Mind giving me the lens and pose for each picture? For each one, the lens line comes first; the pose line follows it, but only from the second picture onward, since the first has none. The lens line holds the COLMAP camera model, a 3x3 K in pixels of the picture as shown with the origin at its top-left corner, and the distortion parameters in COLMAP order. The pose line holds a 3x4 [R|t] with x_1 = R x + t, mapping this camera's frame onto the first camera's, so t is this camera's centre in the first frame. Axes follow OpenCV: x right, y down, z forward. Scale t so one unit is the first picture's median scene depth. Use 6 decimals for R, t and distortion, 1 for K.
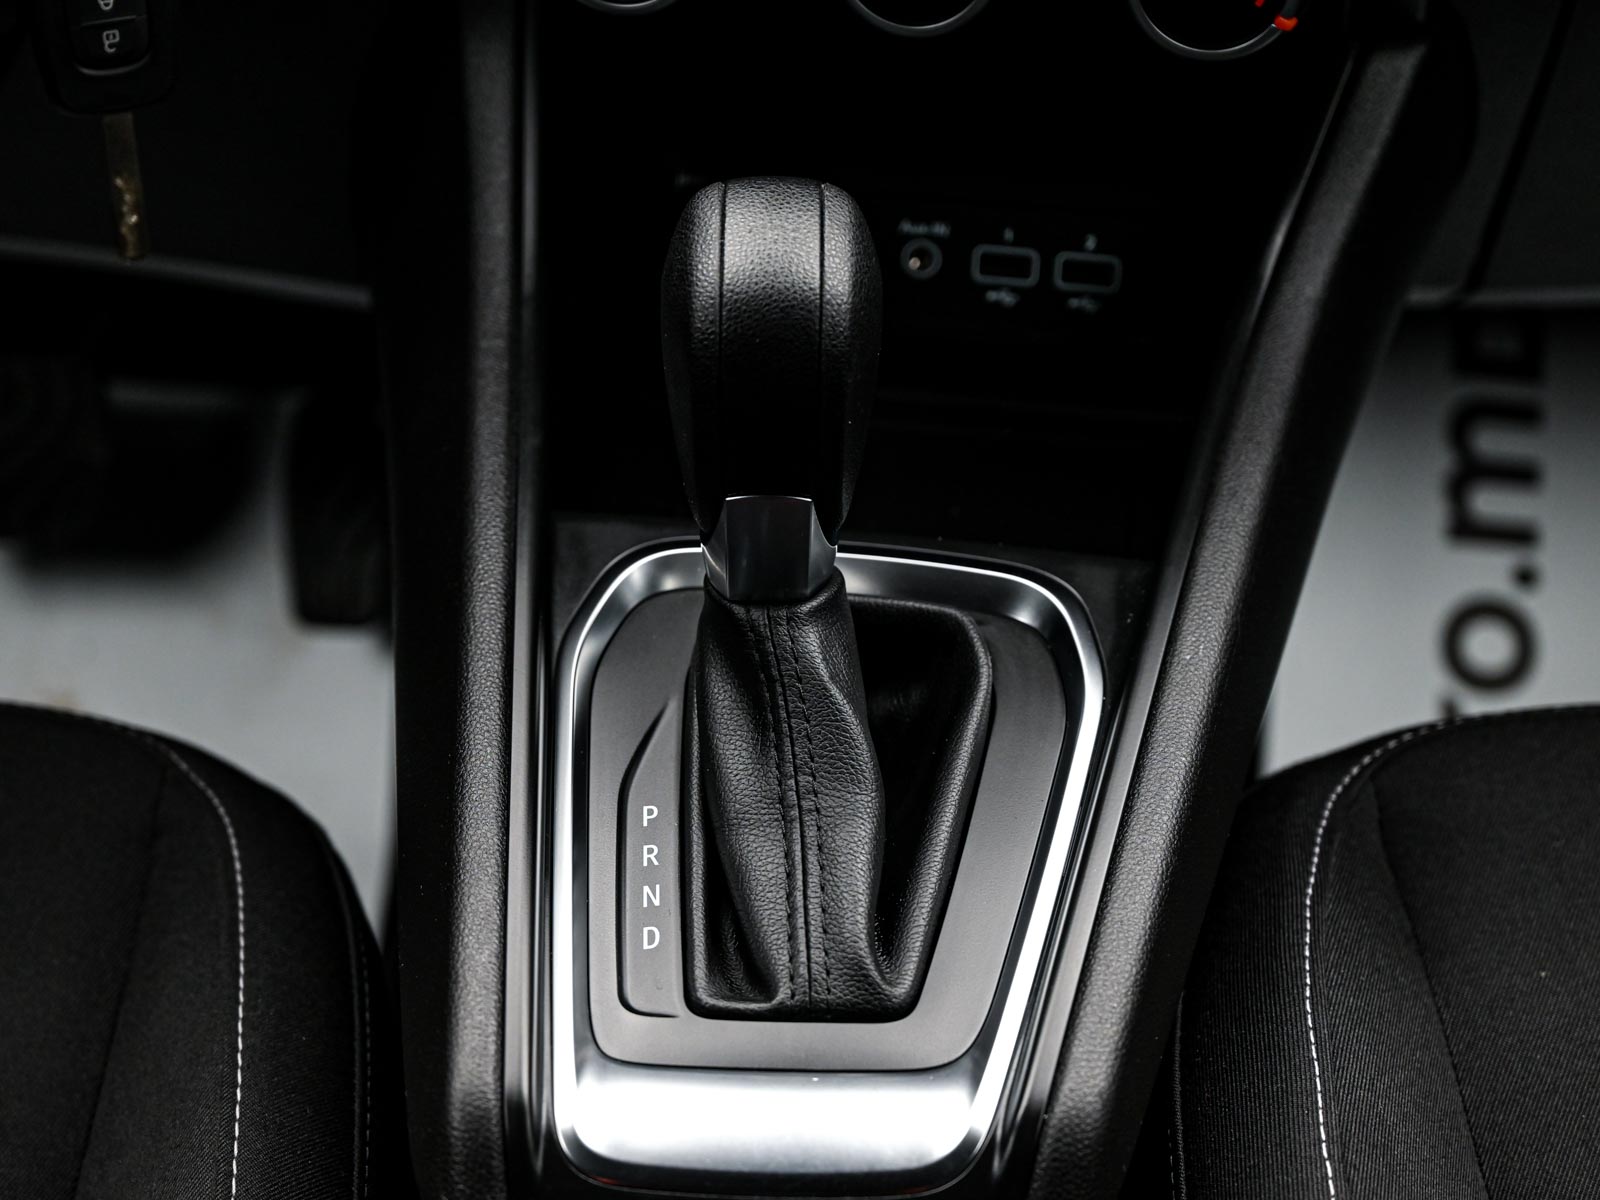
lens RADIAL K [[3443.2, 0, 785.0], [0, 3443.2, 598.0], [0, 0, 1]] dist [-0.043840, 0.000000]
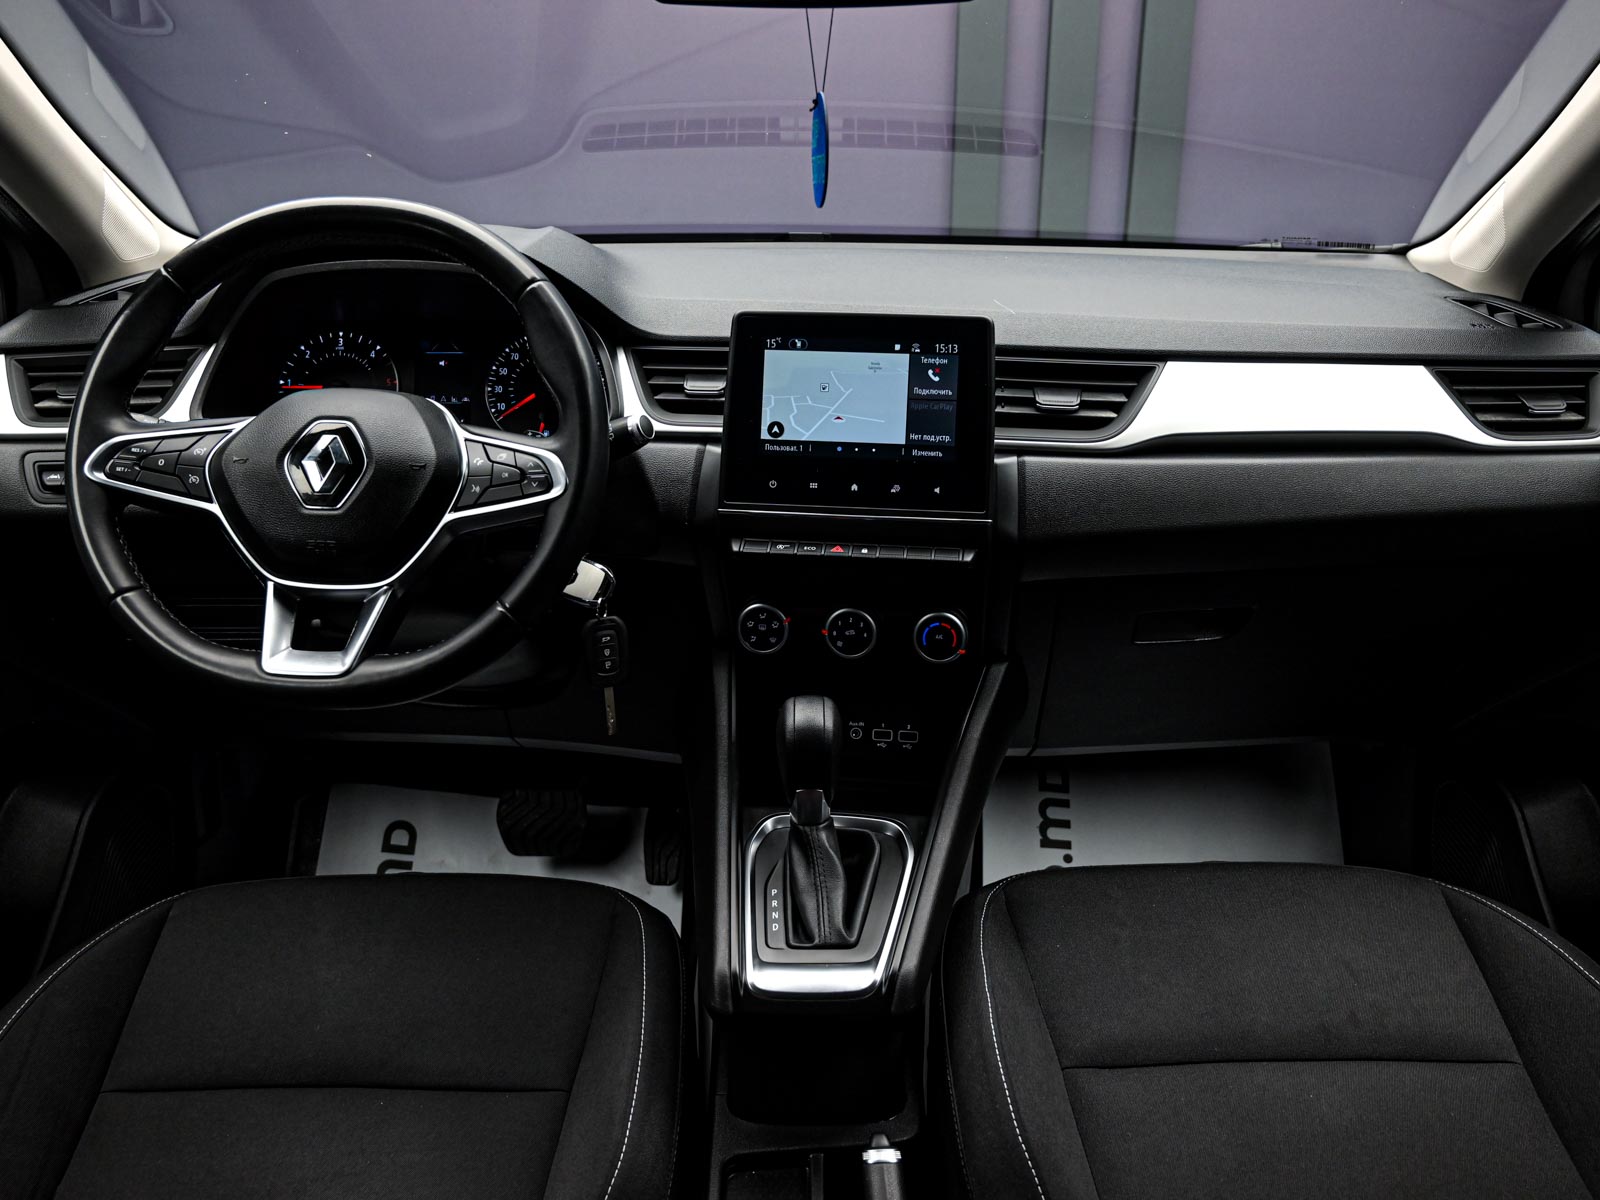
lens RADIAL K [[1140.9, 0, 815.7], [0, 1140.9, 598.0], [0, 0, 1]] dist [-0.000148, -0.000385]
pose [[0.999828, -0.018117, 0.004005, 0.000173], [0.018551, 0.972232, -0.233282, 0.044840], [0.000333, 0.233316, 0.972401, -0.105454]]
